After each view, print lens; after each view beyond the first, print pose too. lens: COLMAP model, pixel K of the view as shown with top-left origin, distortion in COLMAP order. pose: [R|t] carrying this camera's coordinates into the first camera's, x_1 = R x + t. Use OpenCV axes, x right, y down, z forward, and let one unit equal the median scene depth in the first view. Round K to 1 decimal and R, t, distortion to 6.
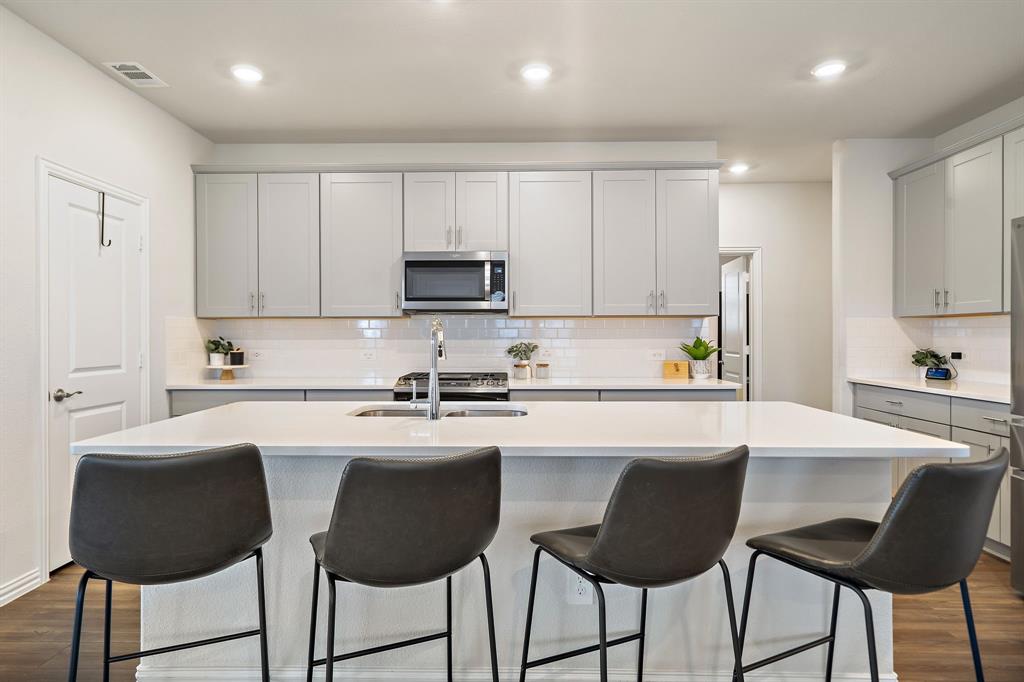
lens RADIAL K [[570.9, 0, 512.0], [0, 570.9, 341.0], [0, 0, 1]] dist [0.015438, 0.000093]
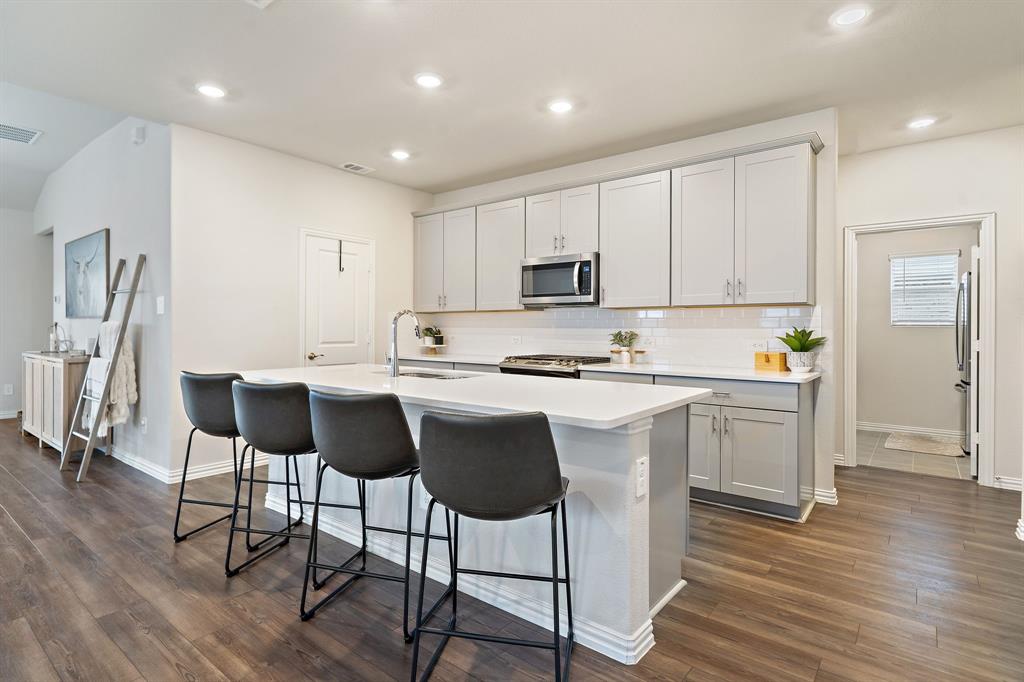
lens RADIAL K [[570.9, 0, 512.0], [0, 570.9, 341.0], [0, 0, 1]] dist [0.015438, 0.000093]
pose [[0.782701, 0.020608, -0.622056, 0.582041], [-0.008555, 0.999713, 0.022355, -0.000901], [0.622339, -0.012176, 0.782653, -0.018645]]
